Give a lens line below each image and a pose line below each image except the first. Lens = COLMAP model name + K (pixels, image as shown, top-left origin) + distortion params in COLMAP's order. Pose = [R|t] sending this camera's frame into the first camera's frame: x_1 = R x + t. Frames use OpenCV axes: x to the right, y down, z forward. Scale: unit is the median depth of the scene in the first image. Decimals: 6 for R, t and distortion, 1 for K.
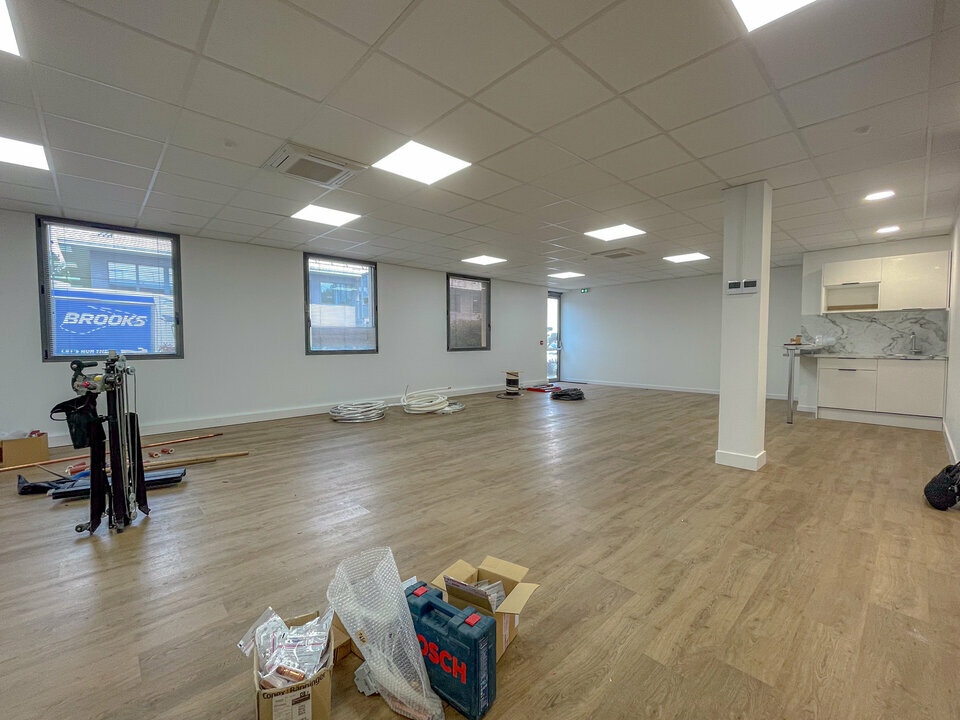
lens RADIAL K [[404.1, 0, 480.0], [0, 404.1, 360.0], [0, 0, 1]] dist [0.001627, 0.000549]
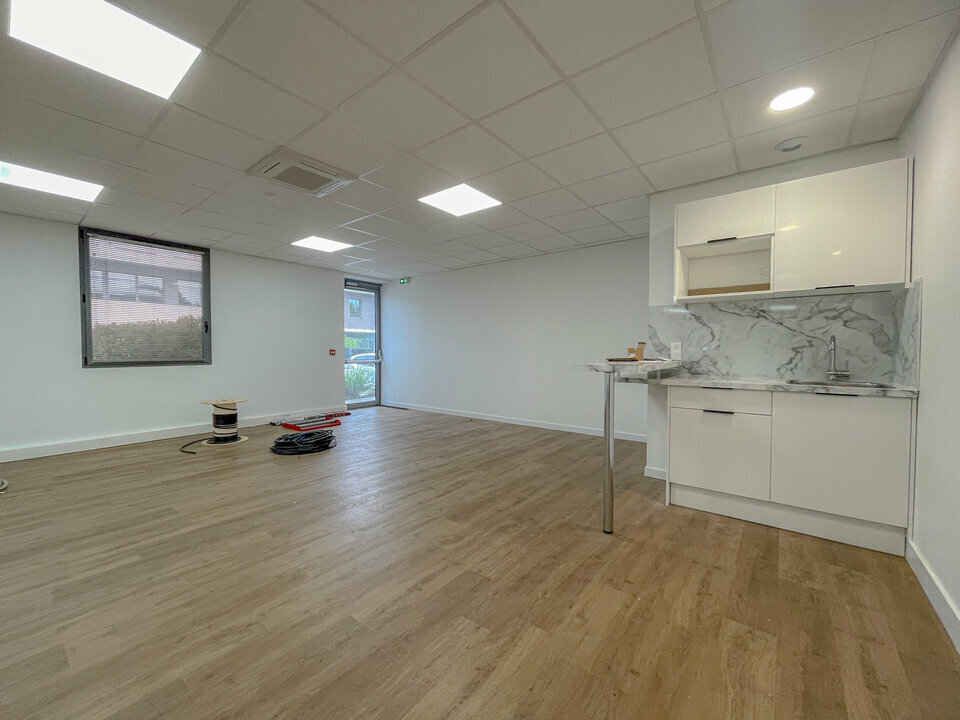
lens RADIAL K [[386.0, 0, 477.9], [0, 386.0, 358.6], [0, 0, 1]] dist [0.000101, 0.000238]
pose [[0.988997, 0.001342, 0.147929, 0.496264], [0.002252, 0.999706, -0.024124, -0.026957], [-0.147918, 0.024191, 0.988704, 0.522041]]
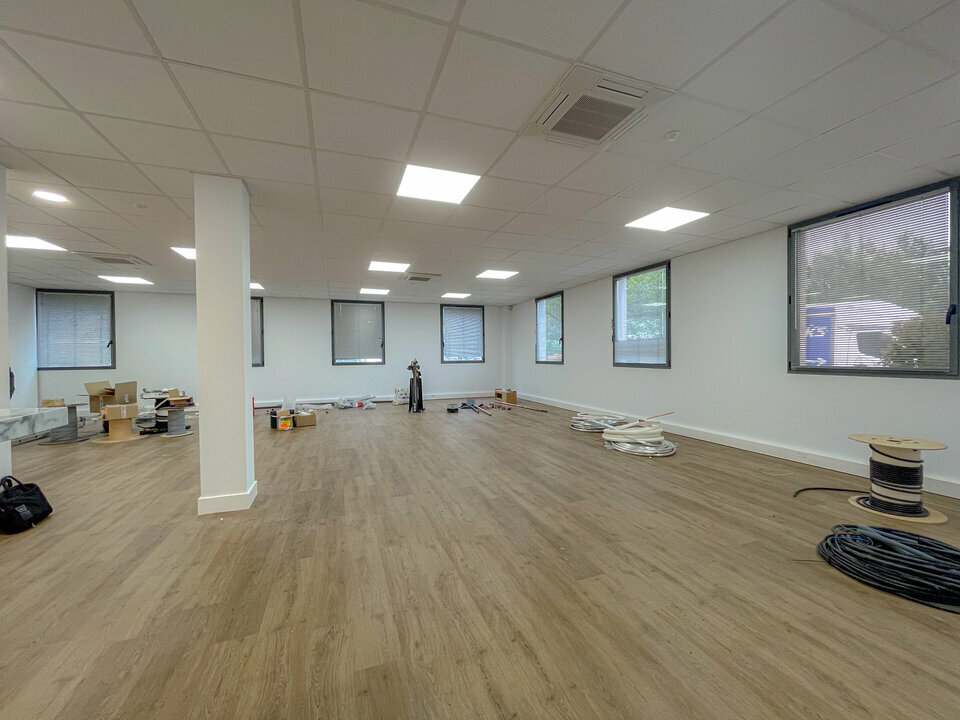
lens RADIAL K [[386.0, 0, 477.9], [0, 386.0, 358.6], [0, 0, 1]] dist [0.000101, 0.000238]
pose [[-0.391698, 0.016010, -0.919955, 0.716504], [-0.034473, 0.998891, 0.032061, -0.056147], [0.919448, 0.044271, -0.390712, 1.081052]]
